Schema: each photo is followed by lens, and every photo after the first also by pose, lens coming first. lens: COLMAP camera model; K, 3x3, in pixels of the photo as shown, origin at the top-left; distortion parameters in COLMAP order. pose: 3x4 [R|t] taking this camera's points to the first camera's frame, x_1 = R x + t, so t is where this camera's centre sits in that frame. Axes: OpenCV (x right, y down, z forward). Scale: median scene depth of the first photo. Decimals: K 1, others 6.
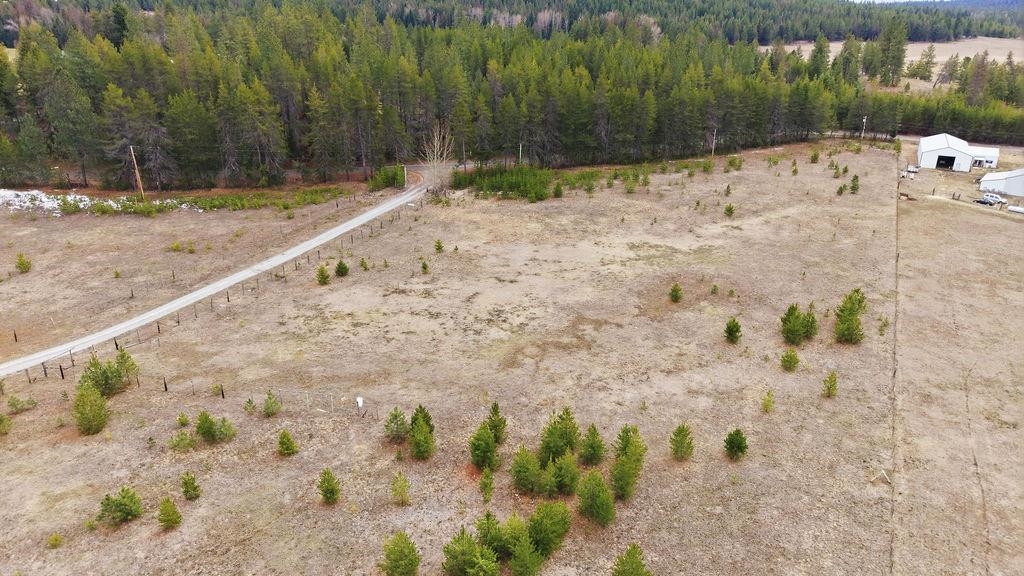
lens RADIAL K [[686.4, 0, 506.8], [0, 686.4, 298.9], [0, 0, 1]] dist [0.039936, -0.026883]
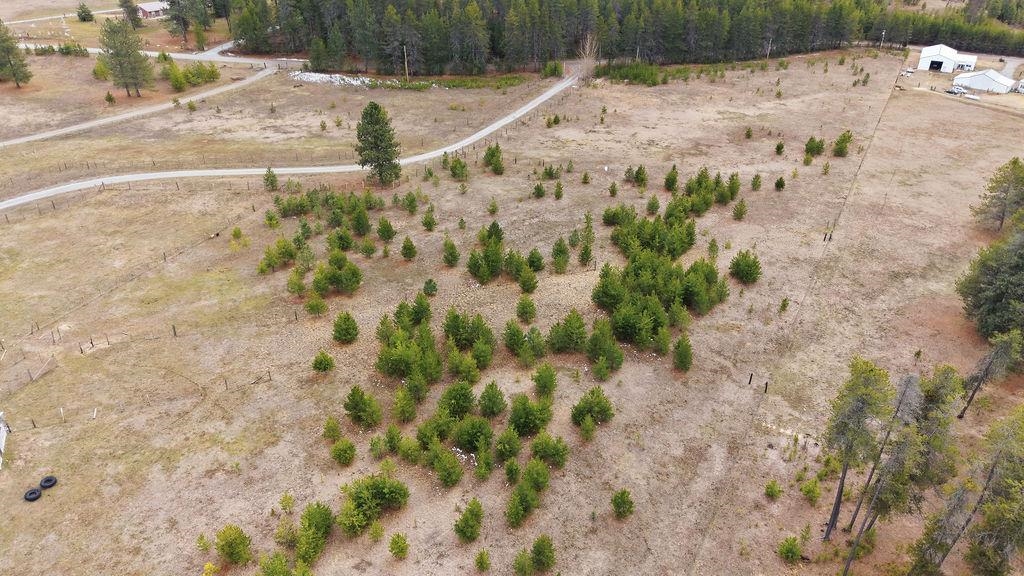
lens RADIAL K [[686.4, 0, 515.2], [0, 686.4, 285.3], [0, 0, 1]] dist [0.039936, -0.026883]
pose [[0.999293, 0.024954, -0.028124, -0.208196], [-0.021751, 0.993810, 0.108942, 0.138184], [0.030669, -0.108254, 0.993650, -0.589128]]
